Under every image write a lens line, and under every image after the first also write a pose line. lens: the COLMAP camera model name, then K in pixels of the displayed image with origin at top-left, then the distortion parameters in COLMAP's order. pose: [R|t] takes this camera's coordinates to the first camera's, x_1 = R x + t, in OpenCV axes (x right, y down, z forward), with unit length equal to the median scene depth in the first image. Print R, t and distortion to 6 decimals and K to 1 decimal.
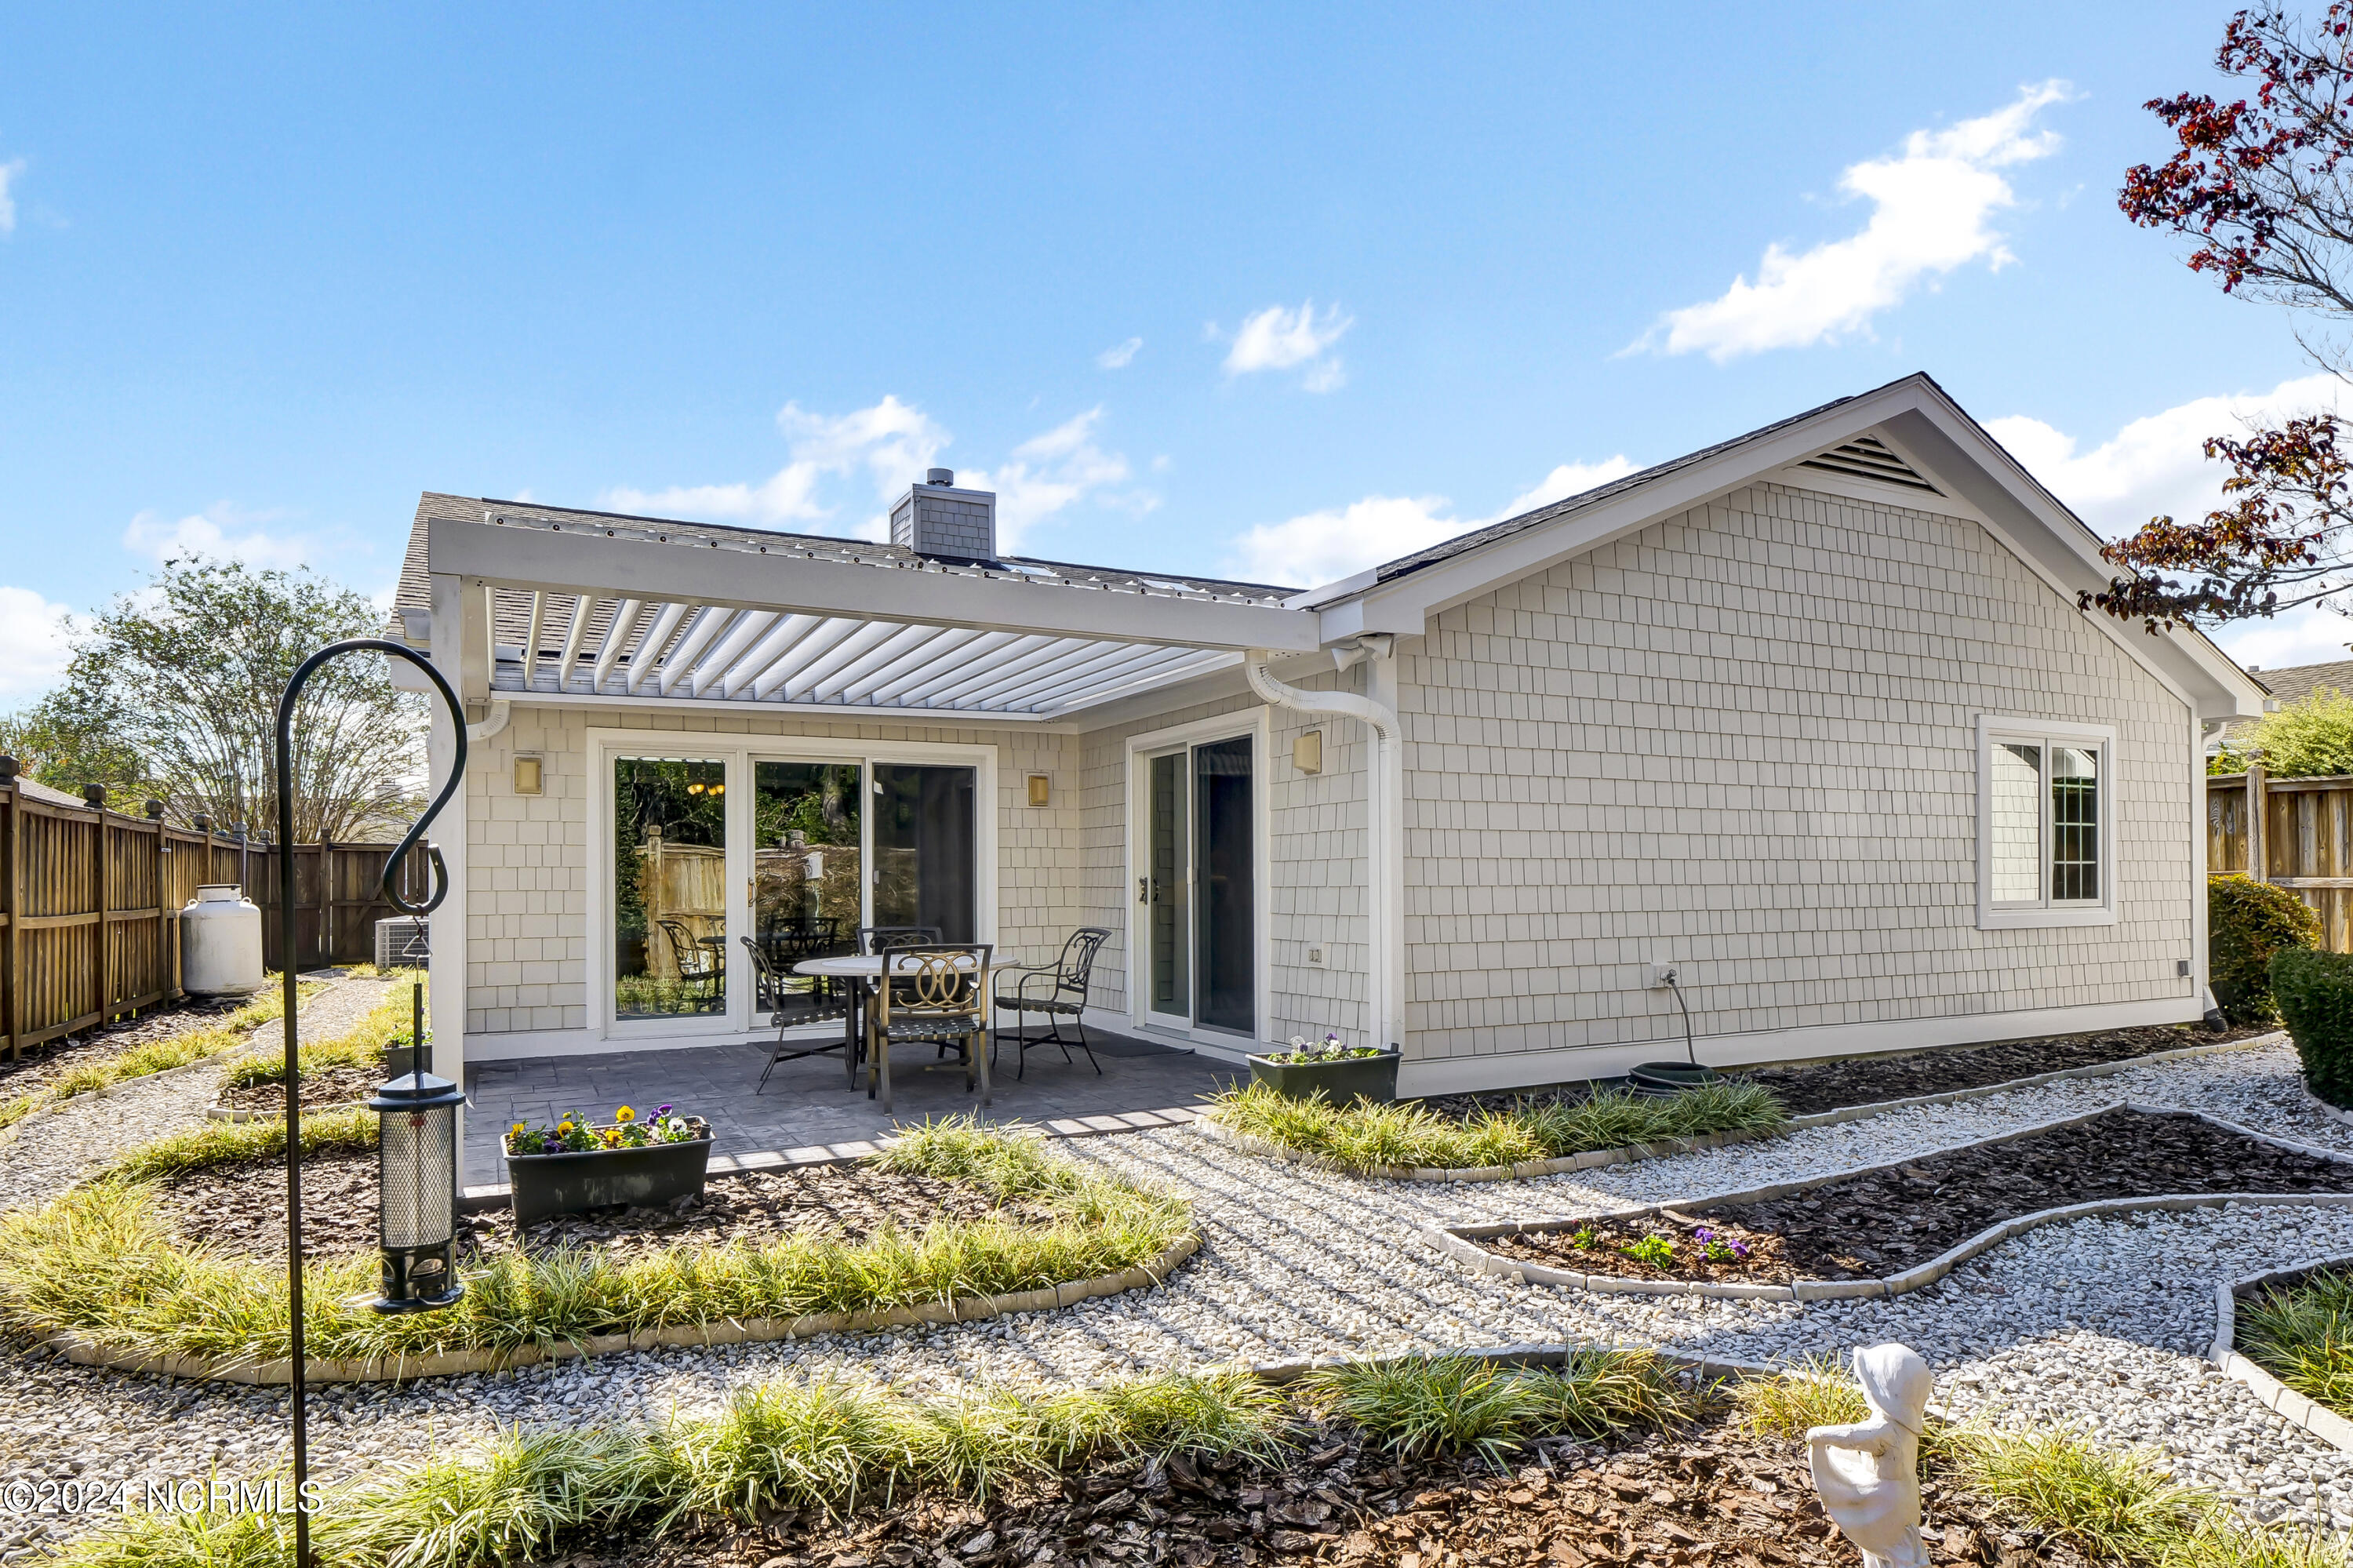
lens RADIAL K [[1333.4, 0, 1173.6], [0, 1333.4, 874.3], [0, 0, 1]] dist [-0.000118, 0.000169]
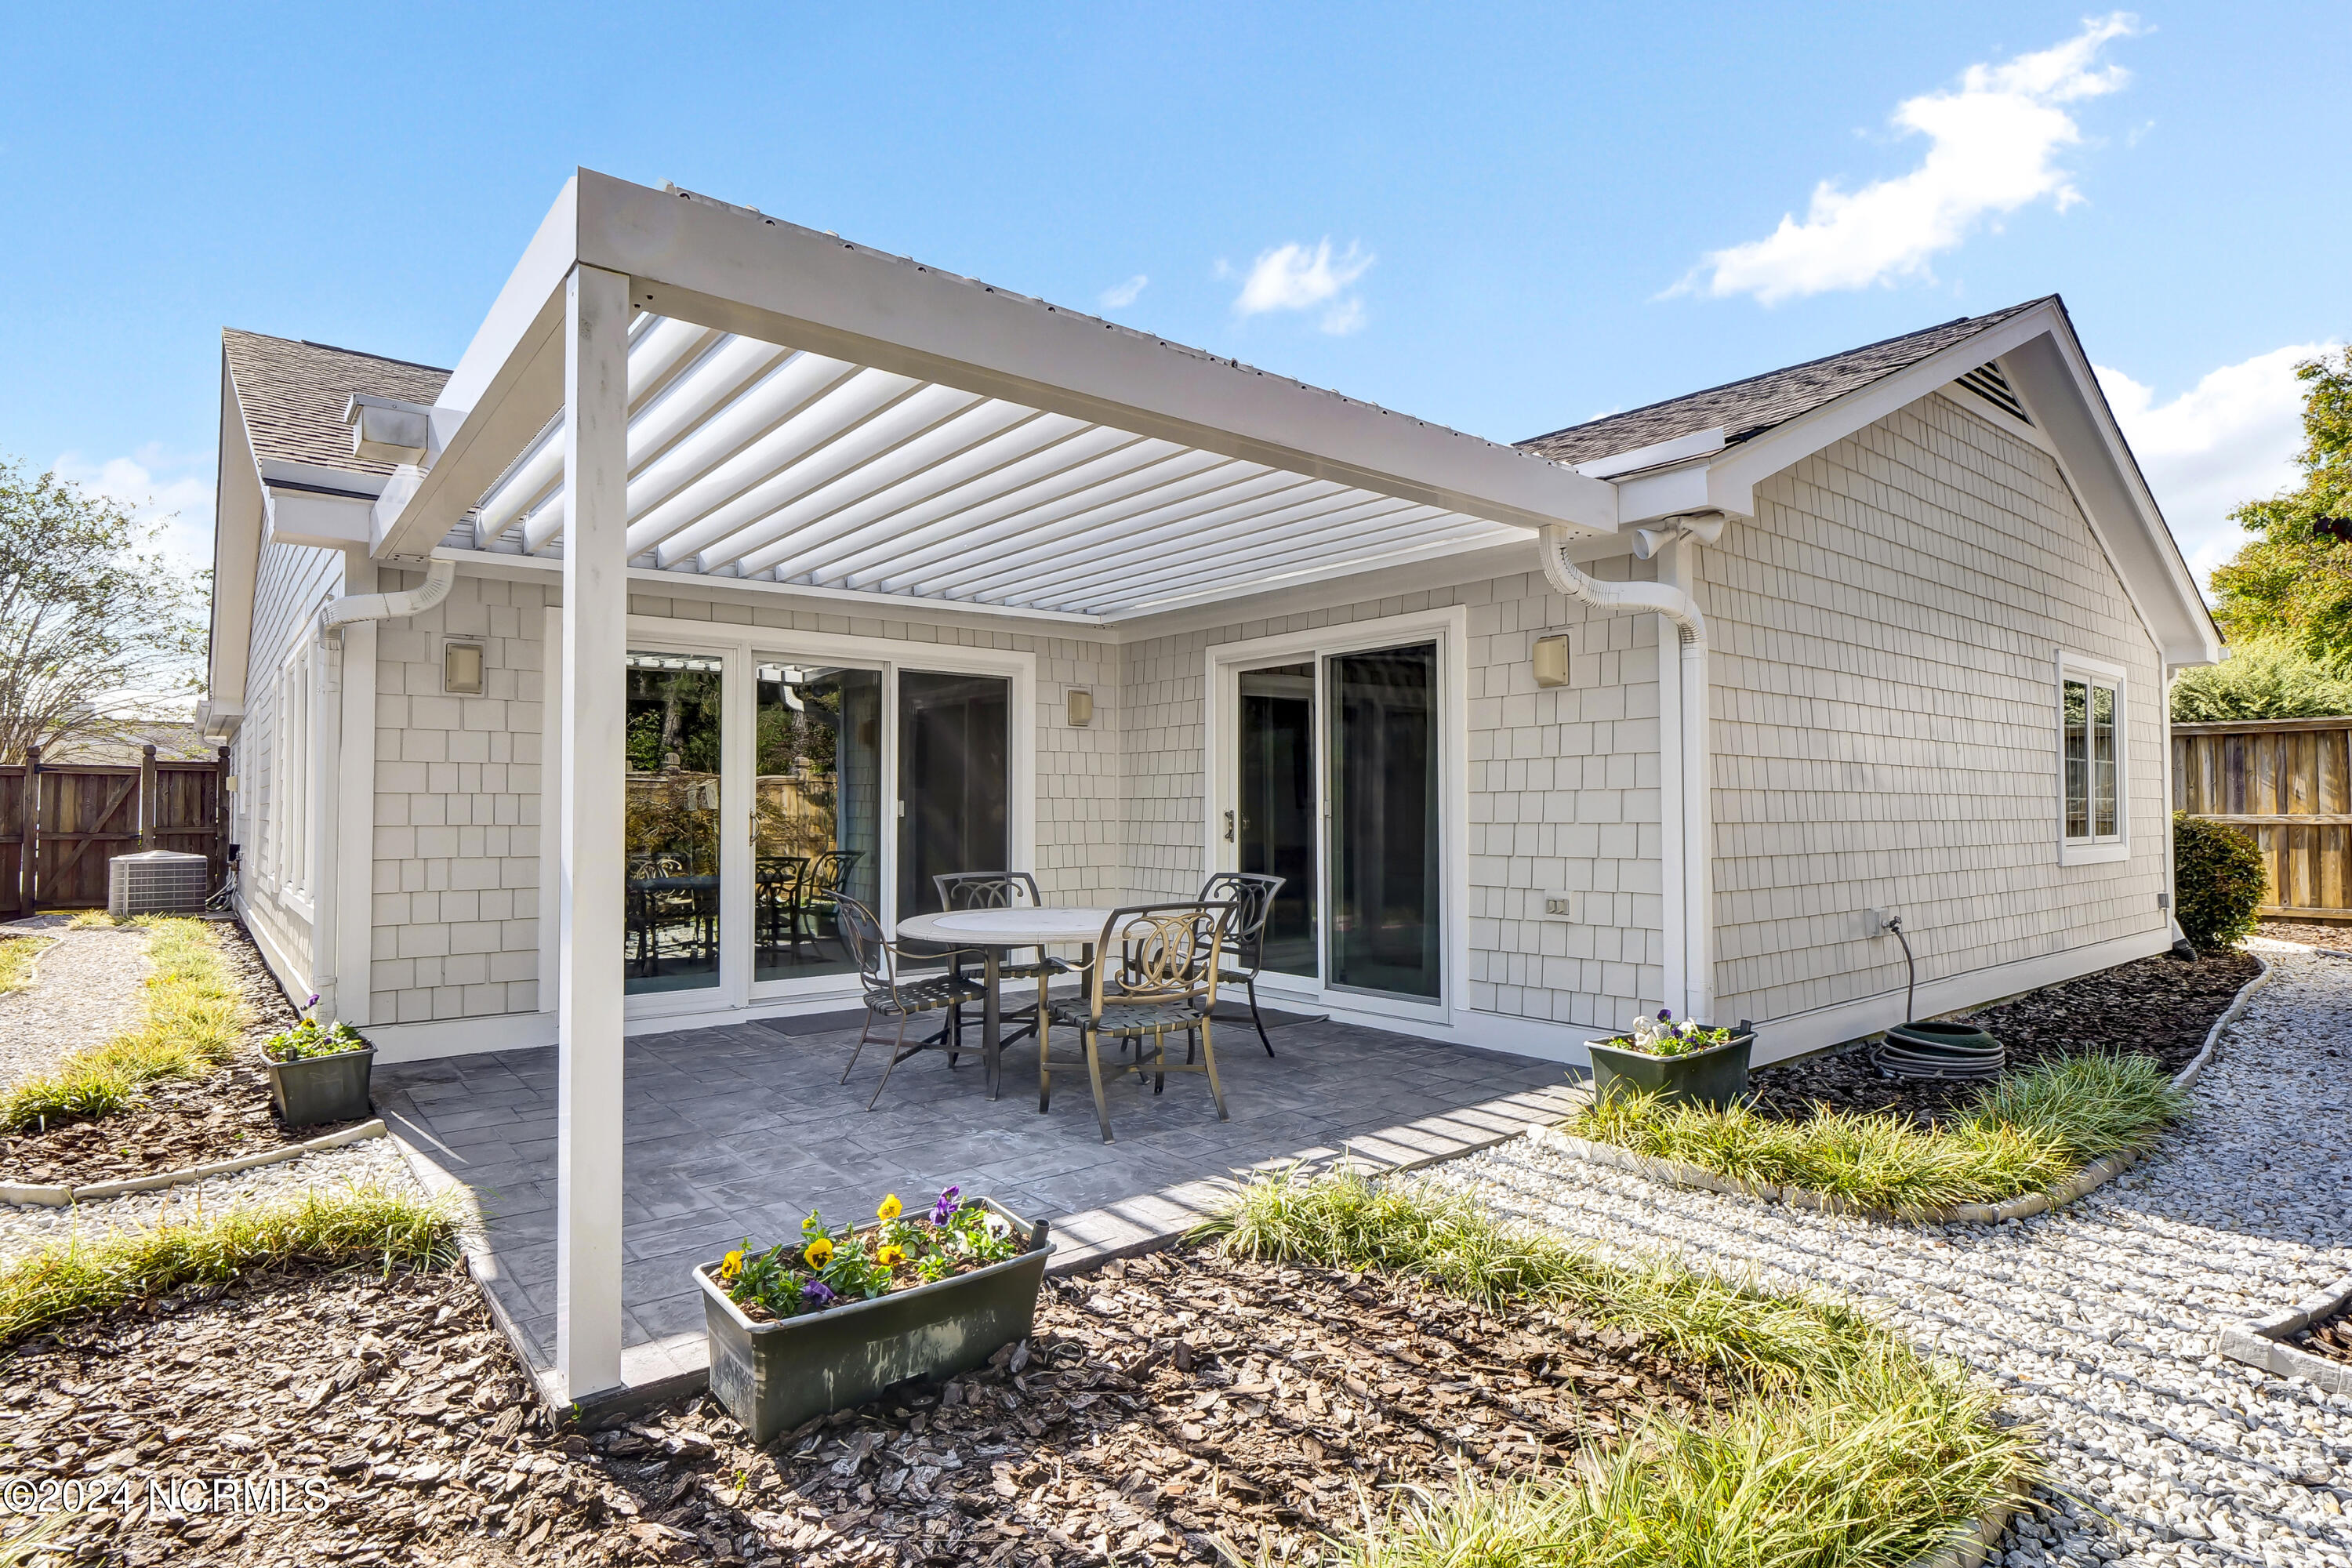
lens RADIAL K [[1226.3, 0, 1176.0], [0, 1226.3, 784.0], [0, 0, 1]] dist [-0.001785, -0.000530]
pose [[0.978003, 0.008300, 0.208426, -0.224169], [-0.004485, 0.999814, -0.018770, 0.000266], [-0.208543, 0.017423, 0.977858, 0.242941]]
